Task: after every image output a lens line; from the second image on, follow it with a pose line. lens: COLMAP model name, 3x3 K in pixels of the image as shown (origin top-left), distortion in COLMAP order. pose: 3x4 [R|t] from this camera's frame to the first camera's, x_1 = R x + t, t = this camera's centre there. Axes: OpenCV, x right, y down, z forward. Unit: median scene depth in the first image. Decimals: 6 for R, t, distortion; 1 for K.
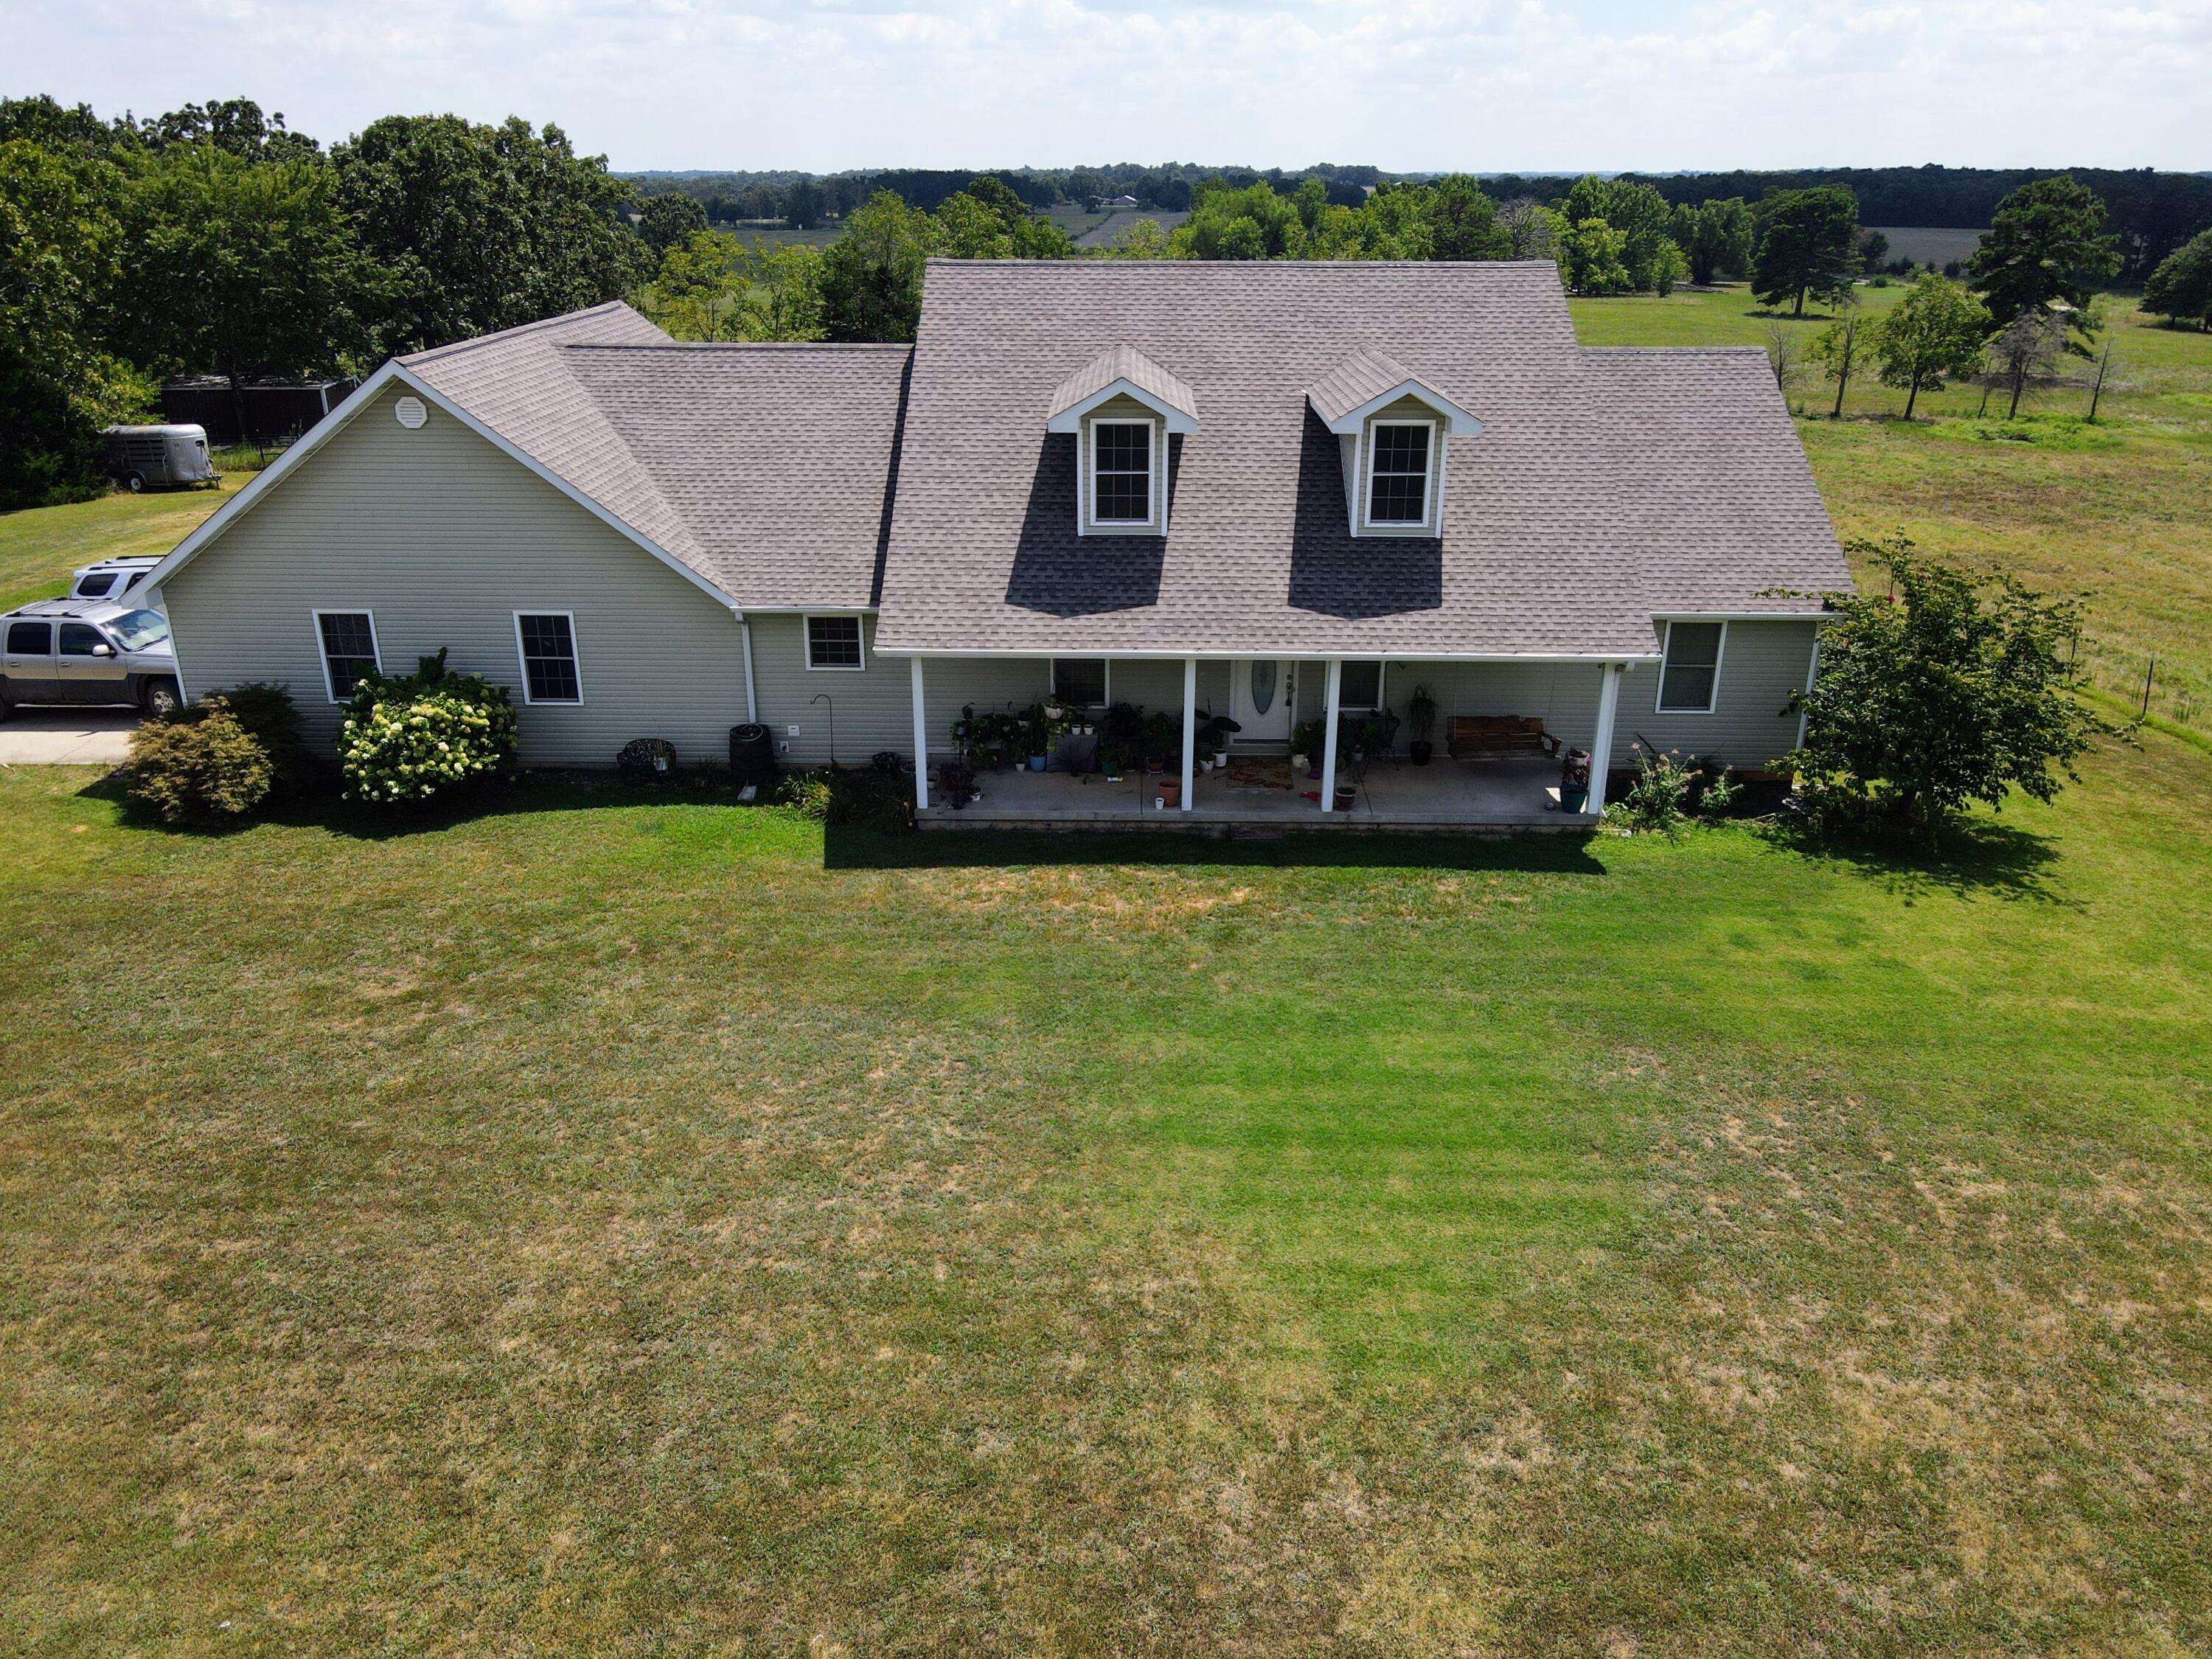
lens RADIAL K [[1634.7, 0, 1107.7], [0, 1634.7, 825.2], [0, 0, 1]] dist [-0.005583, 0.030604]
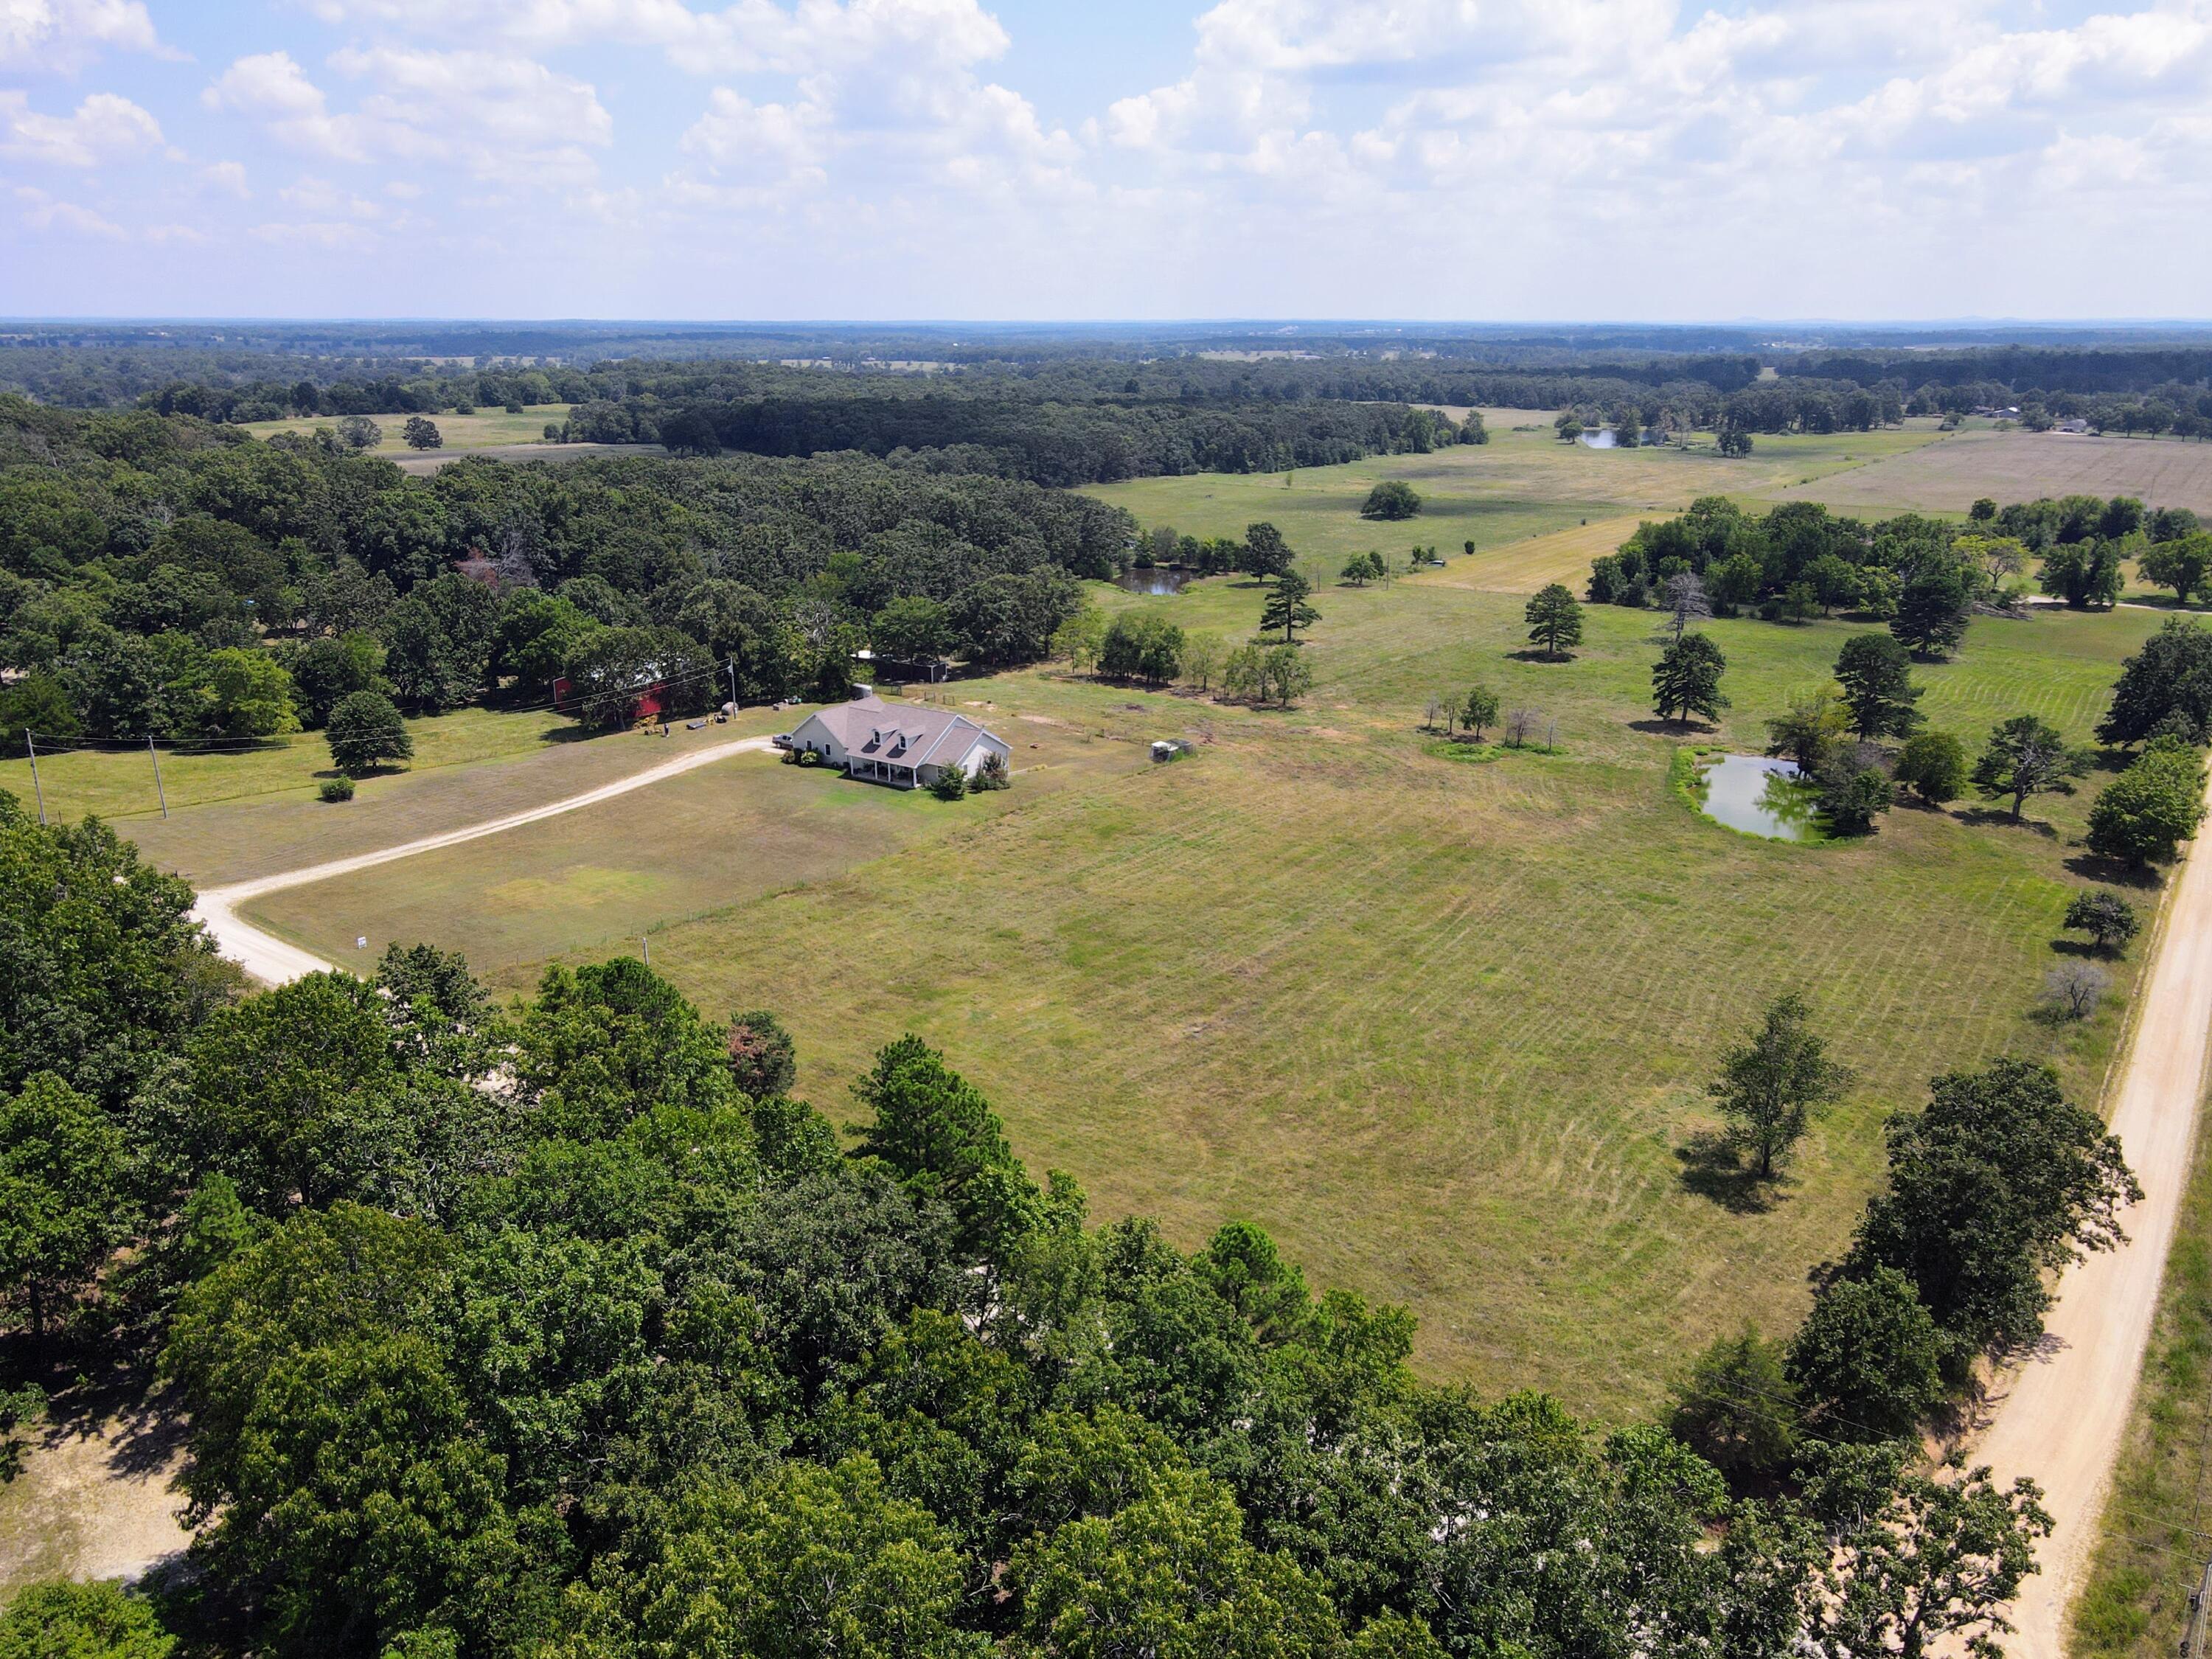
lens RADIAL K [[1634.7, 0, 1107.7], [0, 1634.7, 825.2], [0, 0, 1]] dist [-0.005583, 0.030604]
pose [[0.834321, 0.165637, -0.525807, 5.322646], [-0.205915, 0.978395, -0.018525, 0.129005], [0.511379, 0.123728, 0.850402, -5.291926]]
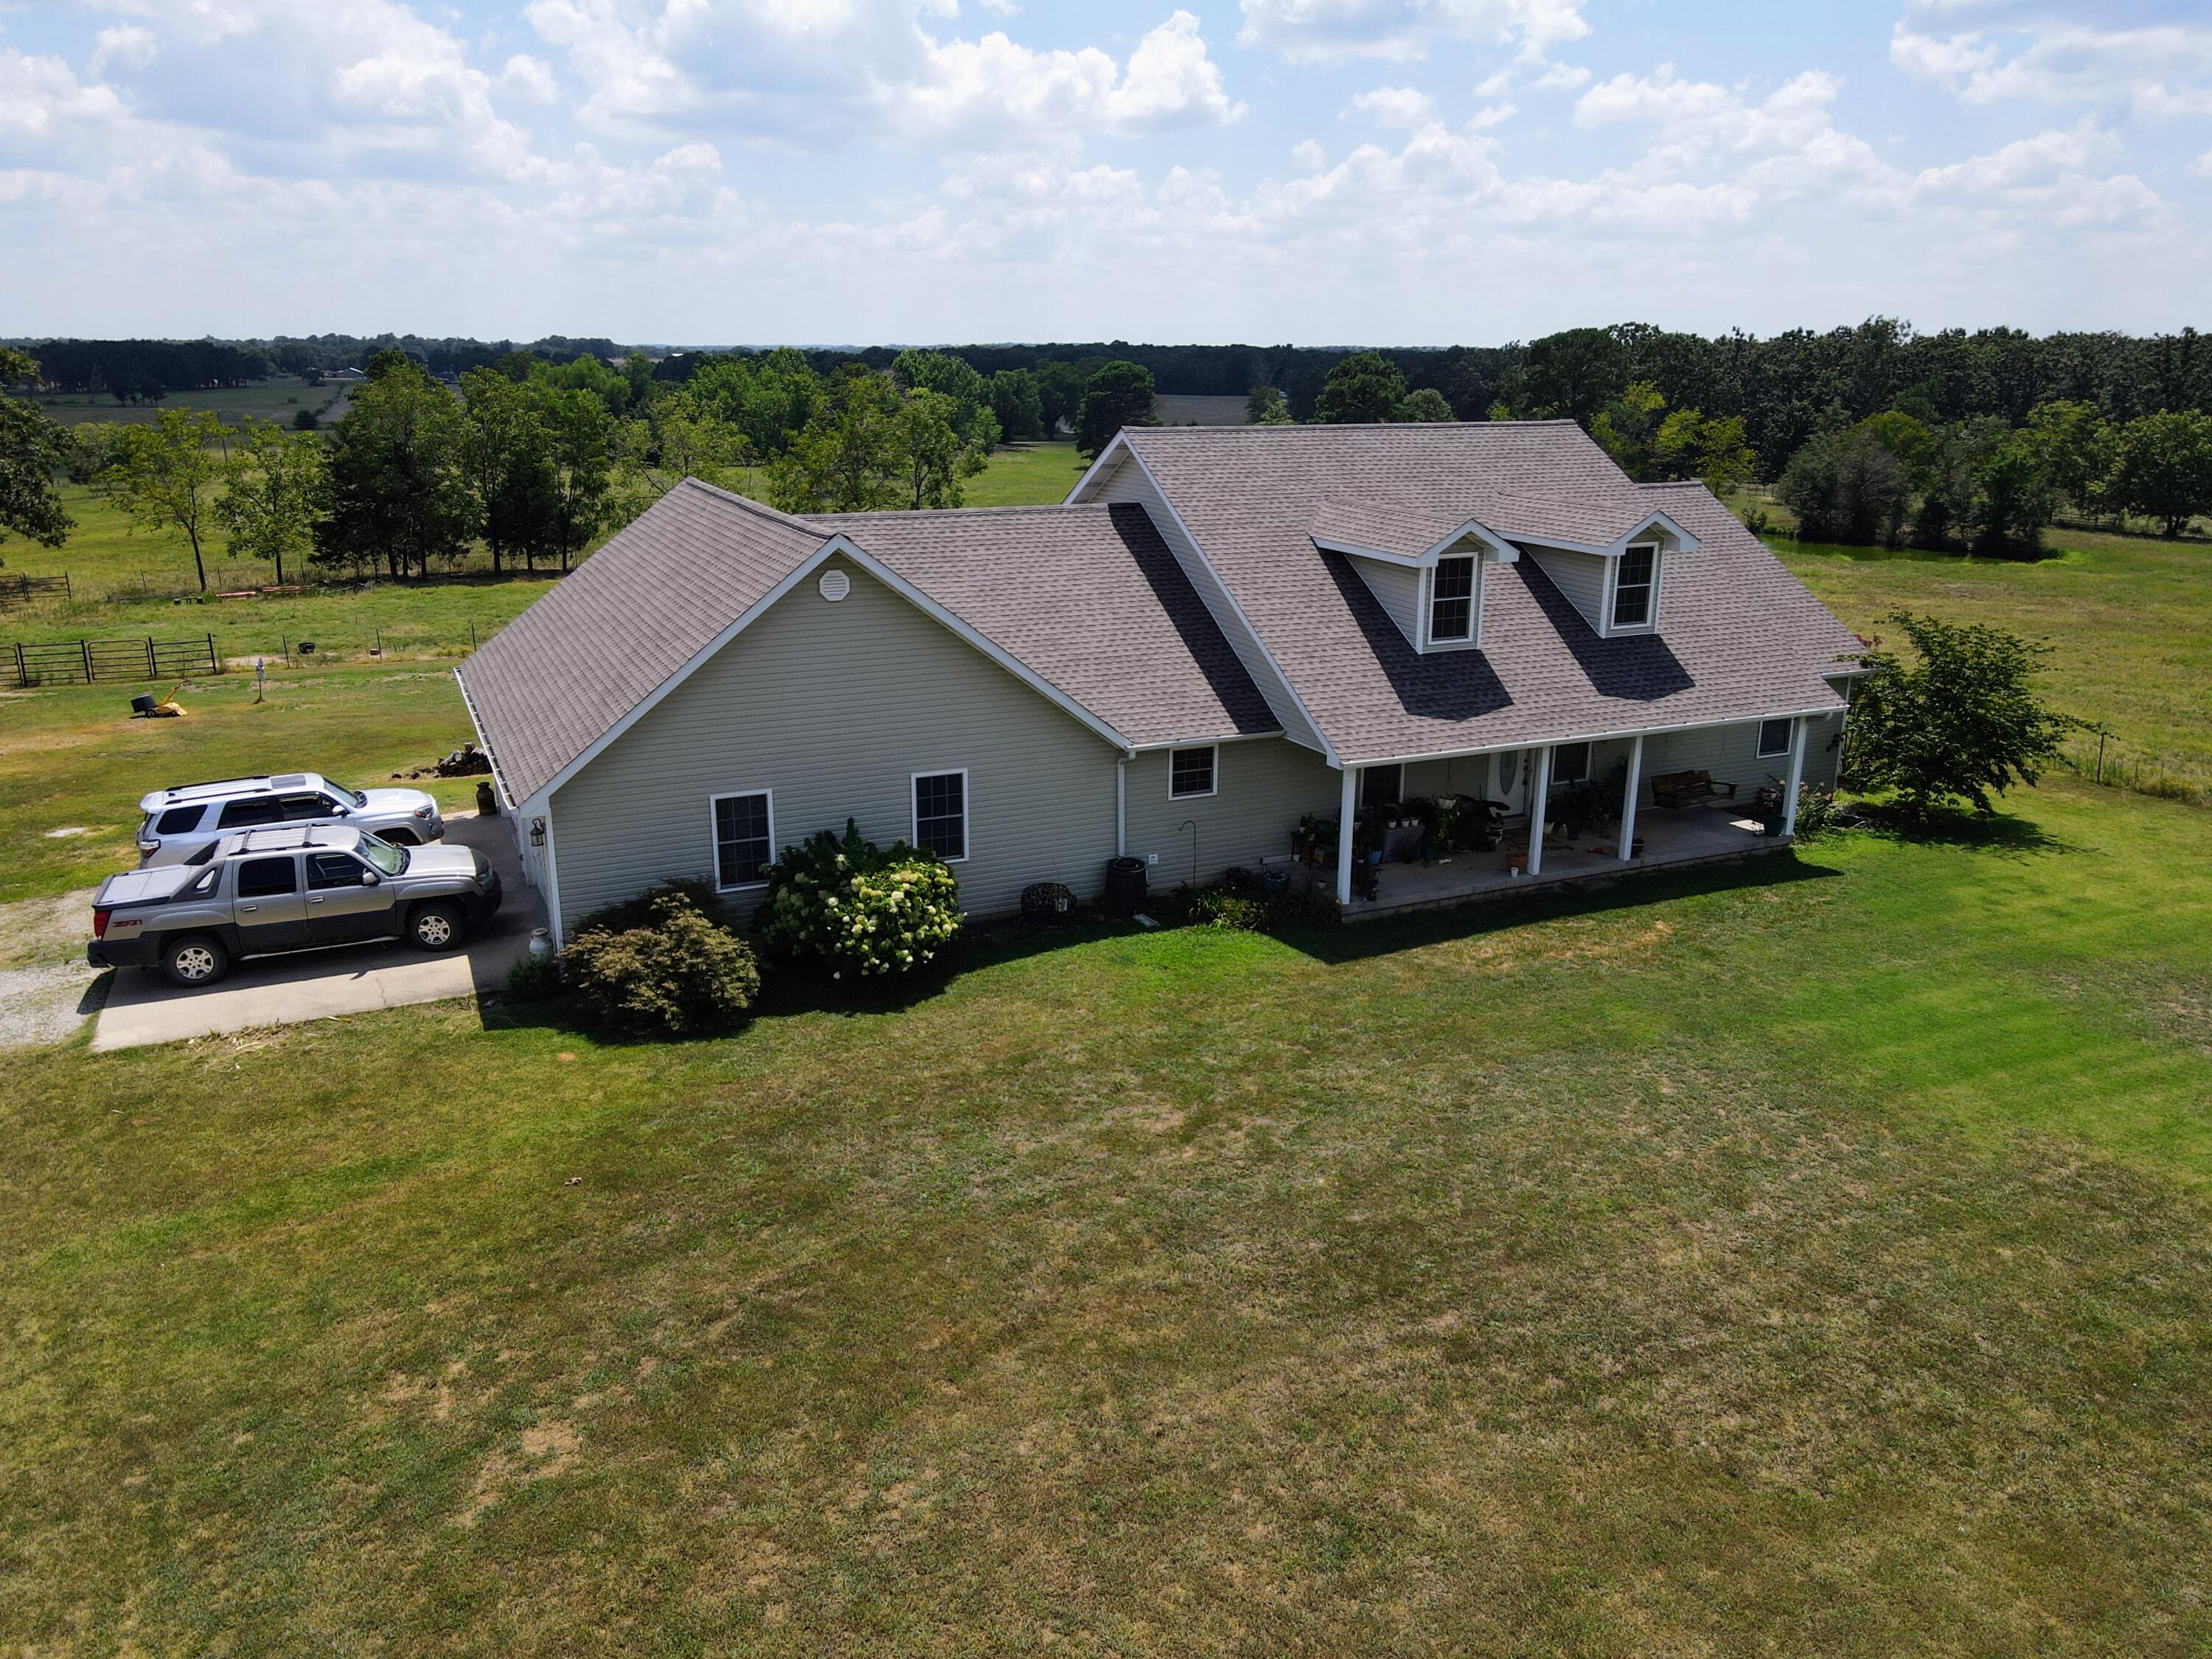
lens RADIAL K [[1634.7, 0, 1107.7], [0, 1634.7, 825.2], [0, 0, 1]] dist [-0.005583, 0.030604]
pose [[0.902401, -0.119971, 0.413860, -0.721401], [0.158394, 0.985571, -0.059670, -0.022766], [-0.400730, 0.119400, 0.908383, 0.045226]]
